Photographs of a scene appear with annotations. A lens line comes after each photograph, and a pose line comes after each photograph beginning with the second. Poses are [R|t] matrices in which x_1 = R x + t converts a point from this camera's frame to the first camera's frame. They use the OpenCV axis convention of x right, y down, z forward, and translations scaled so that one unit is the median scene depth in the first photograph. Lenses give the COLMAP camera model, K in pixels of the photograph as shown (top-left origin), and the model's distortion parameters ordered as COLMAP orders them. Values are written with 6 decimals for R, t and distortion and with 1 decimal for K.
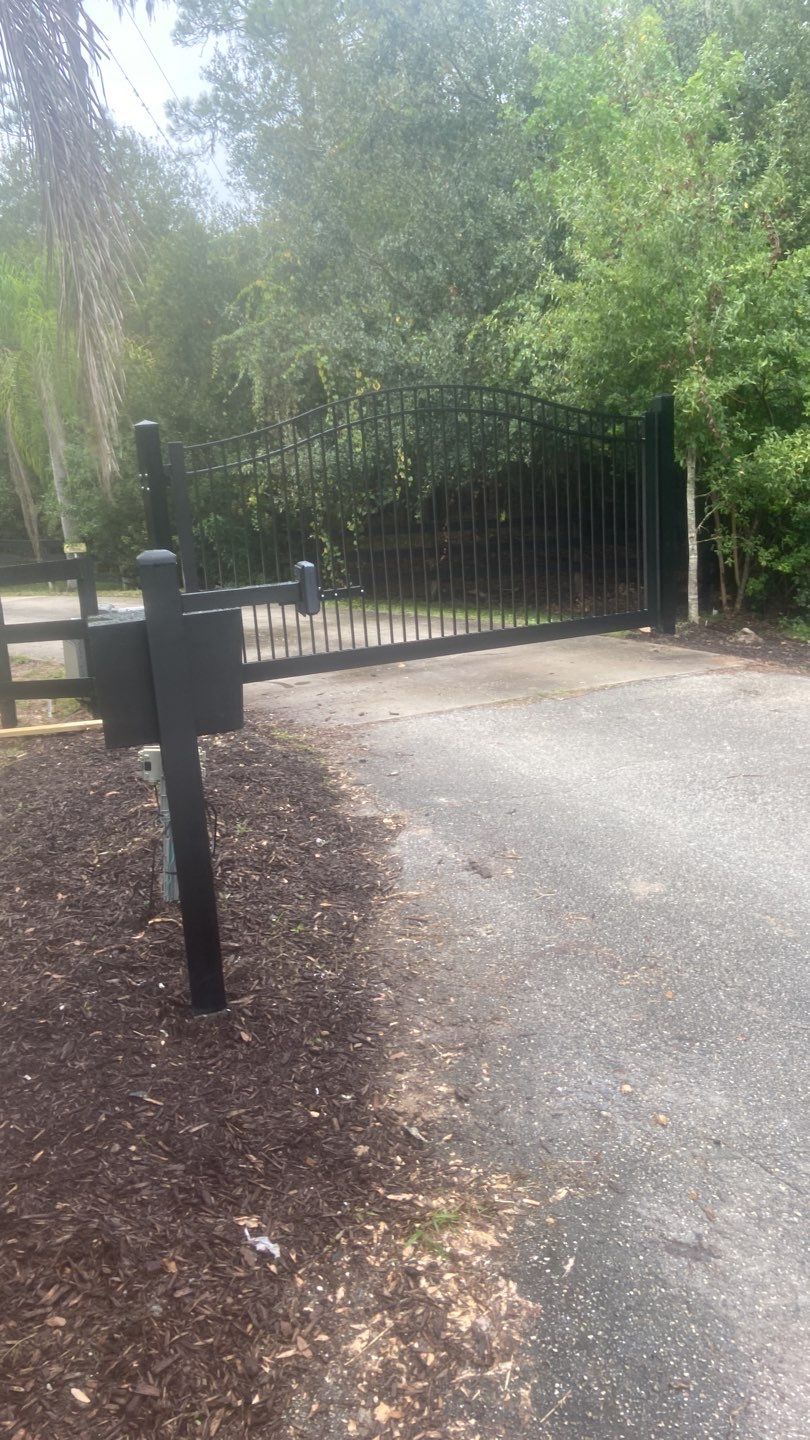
lens RADIAL K [[1051.0, 0, 358.3], [0, 1051.0, 726.4], [0, 0, 1]] dist [0.113466, -0.146397]
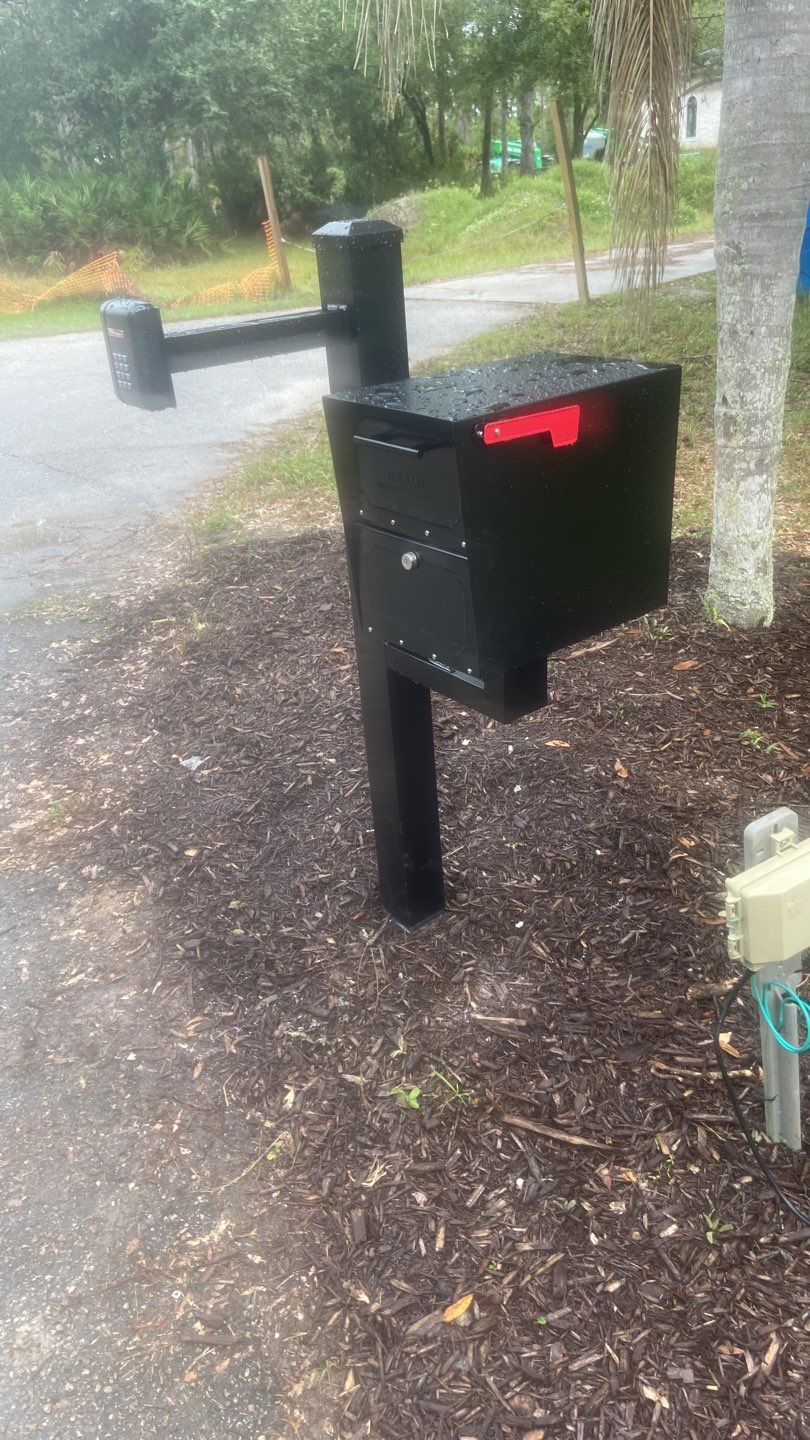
lens RADIAL K [[1086.7, 0, 440.5], [0, 1086.7, 672.2], [0, 0, 1]] dist [0.107293, -0.085897]
pose [[-0.884193, 0.314349, -0.345525, 0.035161], [0.027828, 0.773824, 0.632790, -0.226022], [0.466292, 0.549893, -0.692957, 0.948270]]
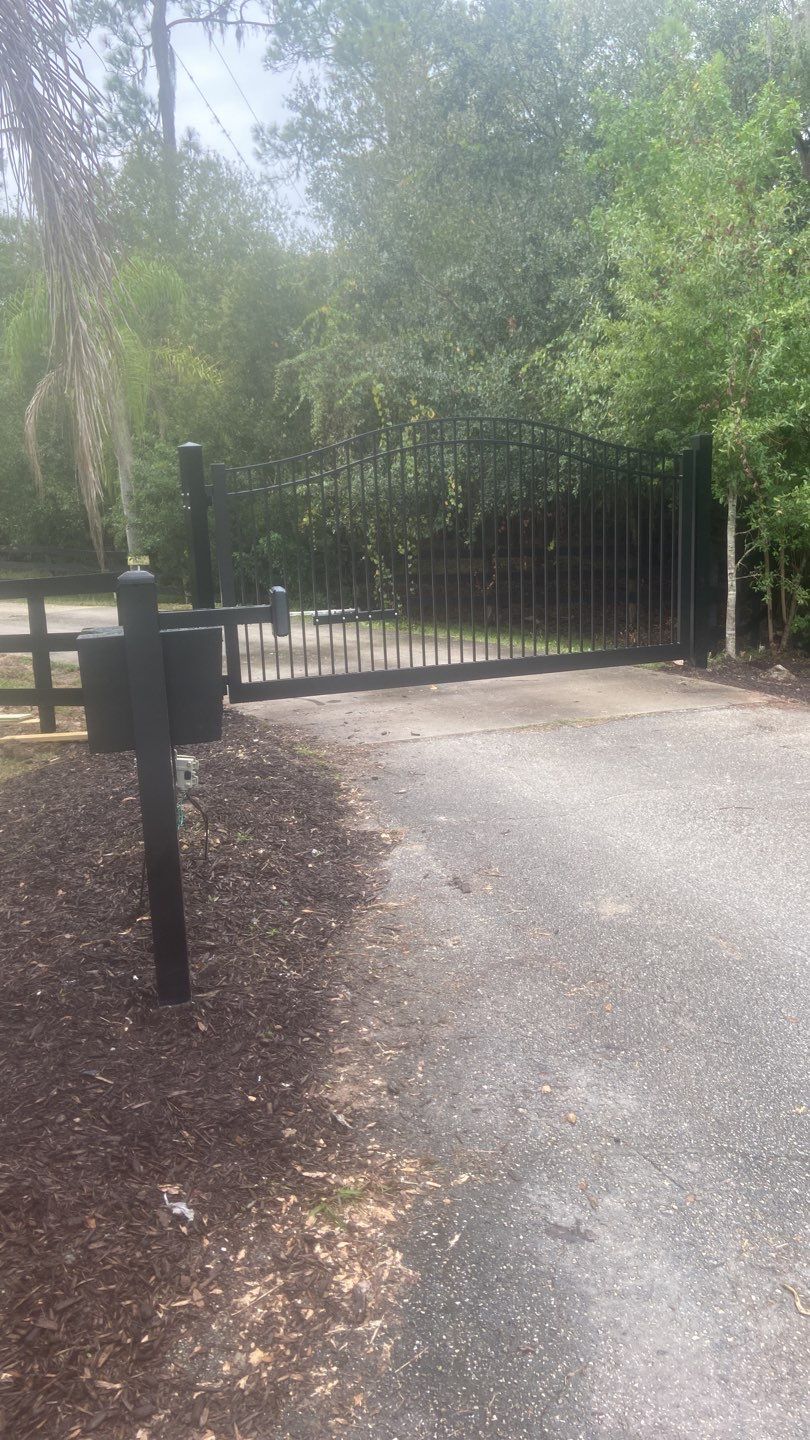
lens RADIAL K [[1057.4, 0, 401.2], [0, 1057.4, 729.7], [0, 0, 1]] dist [0.114700, -0.147550]
pose [[0.998771, 0.041269, -0.027456, 0.068614], [-0.041735, 0.998990, -0.016627, 0.001702], [0.026742, 0.017753, 0.999485, -0.047766]]
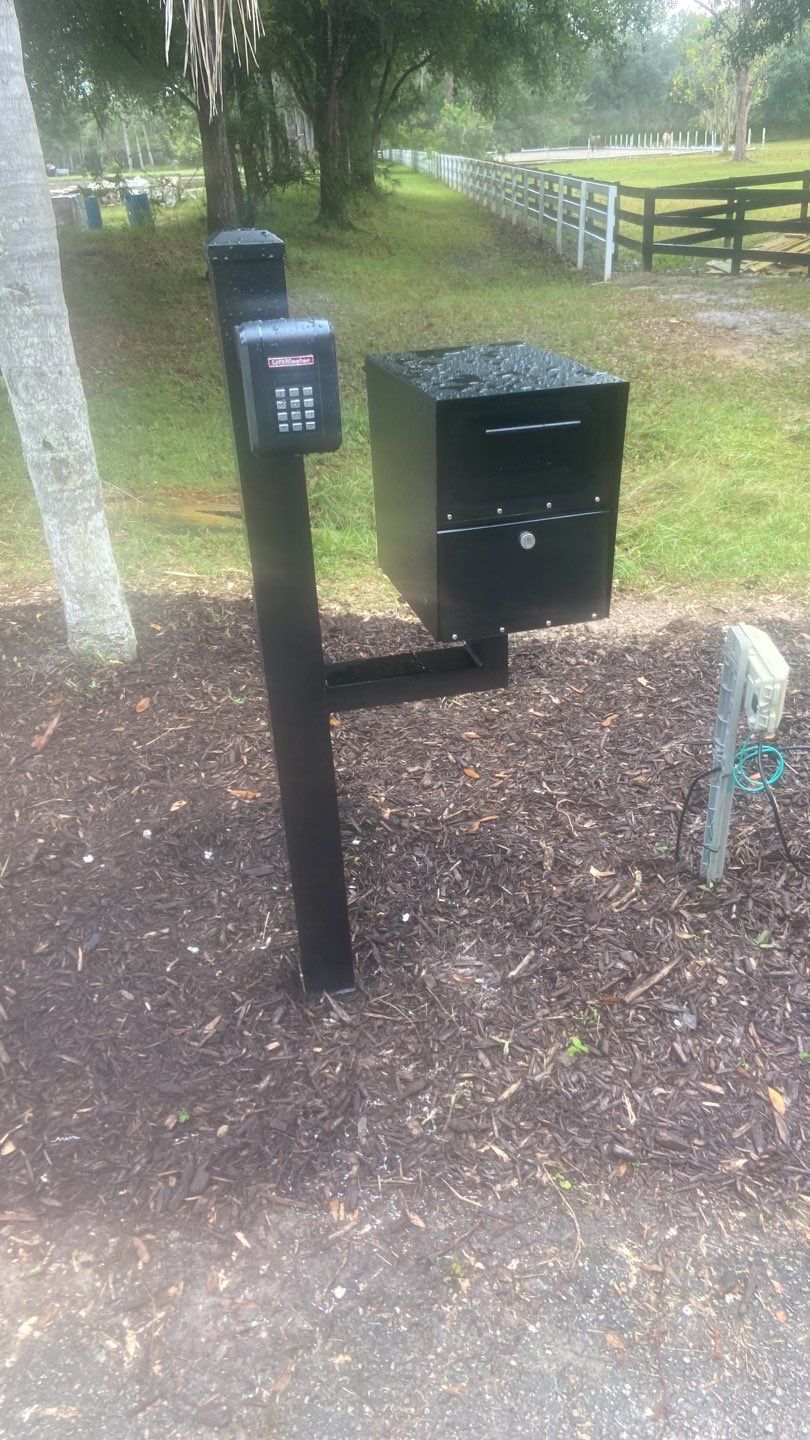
lens RADIAL K [[1086.7, 0, 440.5], [0, 1086.7, 672.2], [0, 0, 1]] dist [0.107293, -0.085897]
pose [[0.030376, 0.494240, -0.868794, 0.245764], [-0.194837, 0.855450, 0.479837, -0.164809], [0.980365, 0.154697, 0.122282, 0.626637]]
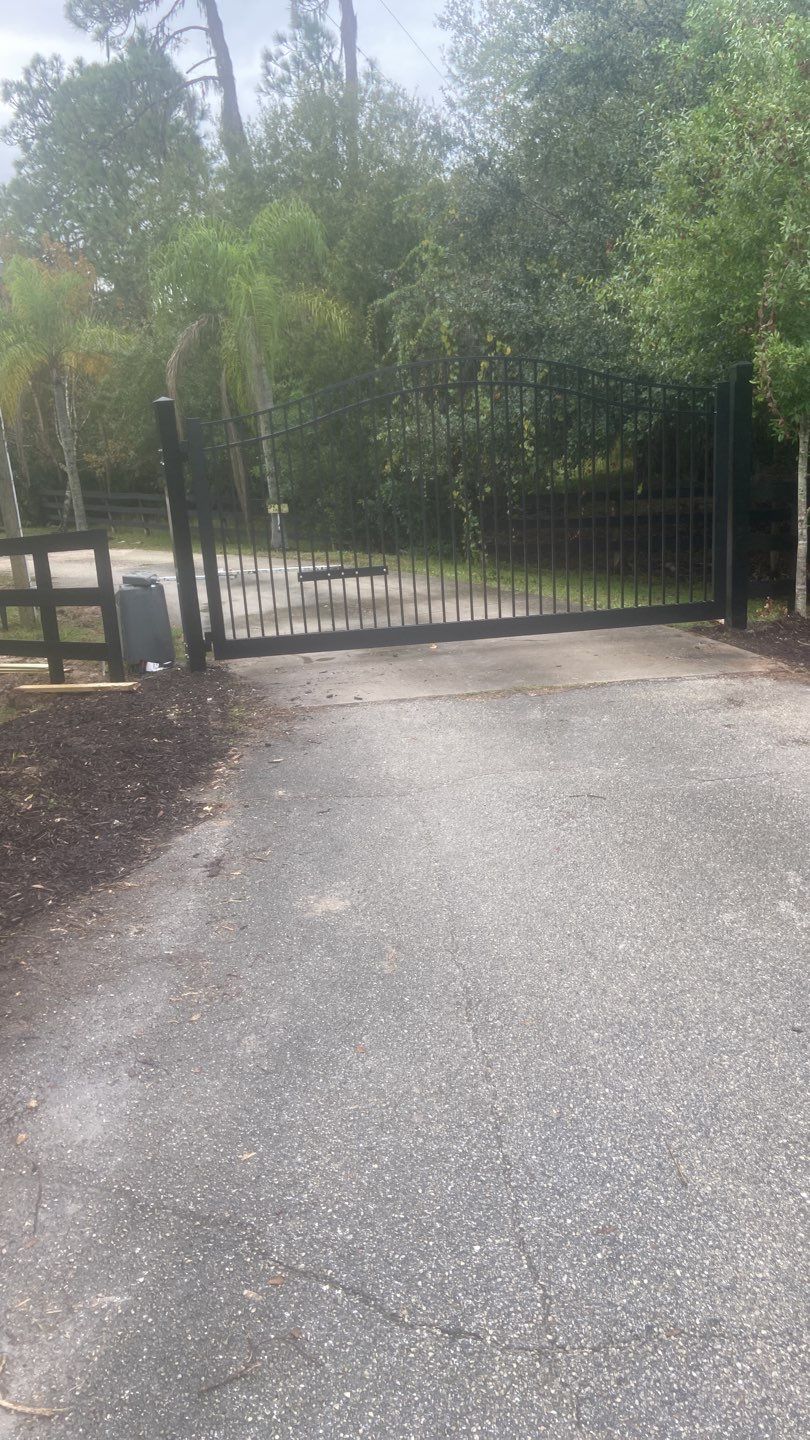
lens RADIAL K [[1057.4, 0, 401.2], [0, 1057.4, 729.7], [0, 0, 1]] dist [0.114700, -0.147550]
pose [[0.963375, 0.079368, -0.256143, 0.471479], [-0.067647, 0.996232, 0.054267, -0.055792], [0.259485, -0.034952, 0.965114, 0.058171]]
